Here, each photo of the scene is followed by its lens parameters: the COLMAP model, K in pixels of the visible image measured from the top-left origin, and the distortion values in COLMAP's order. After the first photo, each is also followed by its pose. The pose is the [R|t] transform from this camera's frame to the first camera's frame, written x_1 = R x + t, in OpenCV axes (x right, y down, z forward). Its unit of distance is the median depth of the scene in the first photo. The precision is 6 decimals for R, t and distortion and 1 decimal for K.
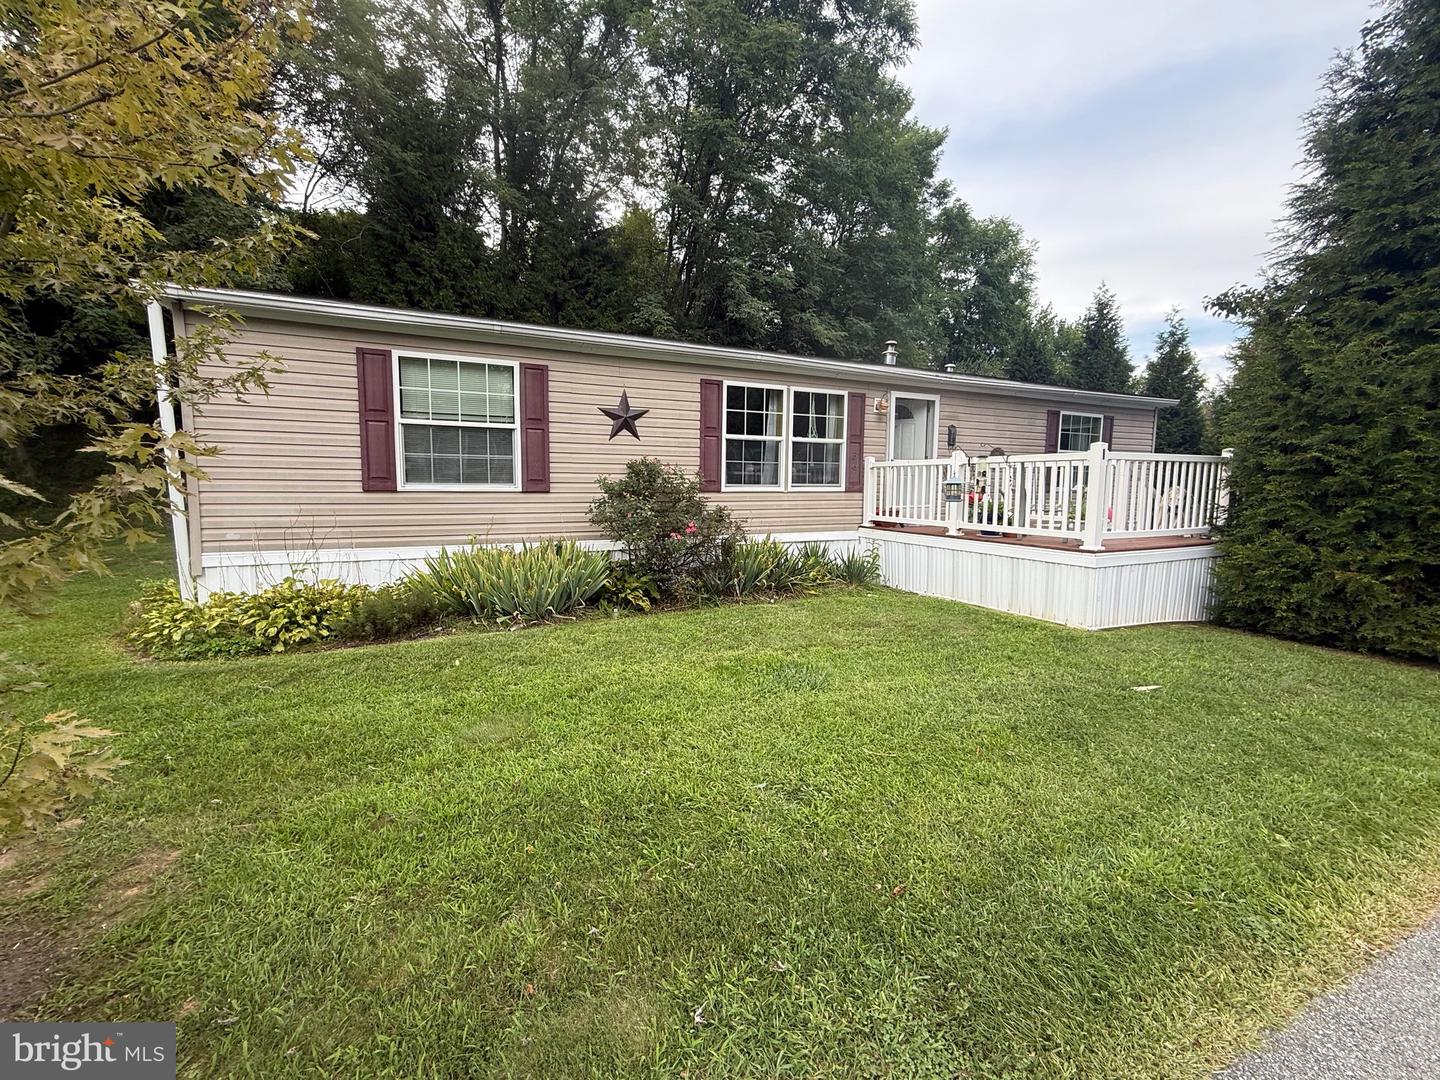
lens RADIAL K [[577.6, 0, 720.0], [0, 577.6, 540.0], [0, 0, 1]] dist [0.000118, 0.000405]
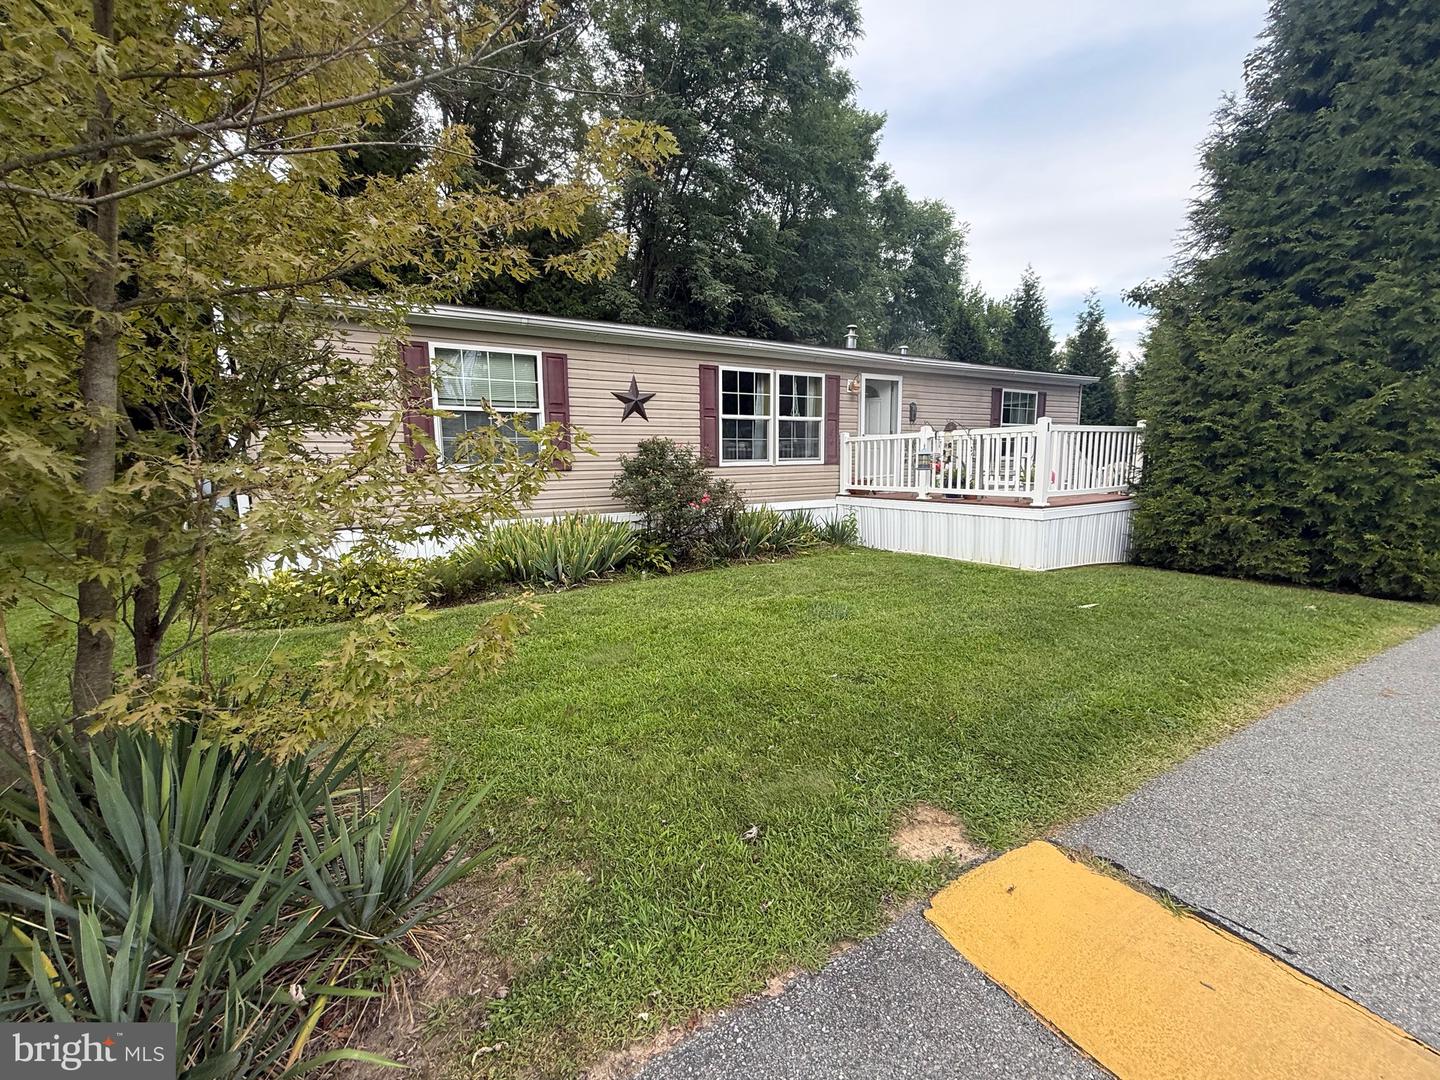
lens RADIAL K [[574.4, 0, 721.5], [0, 574.4, 538.5], [0, 0, 1]] dist [0.001957, 0.000168]
pose [[0.994880, -0.036135, 0.094378, -0.118018], [0.032711, 0.998758, 0.037582, 0.015248], [-0.095618, -0.034302, 0.994827, -0.121329]]
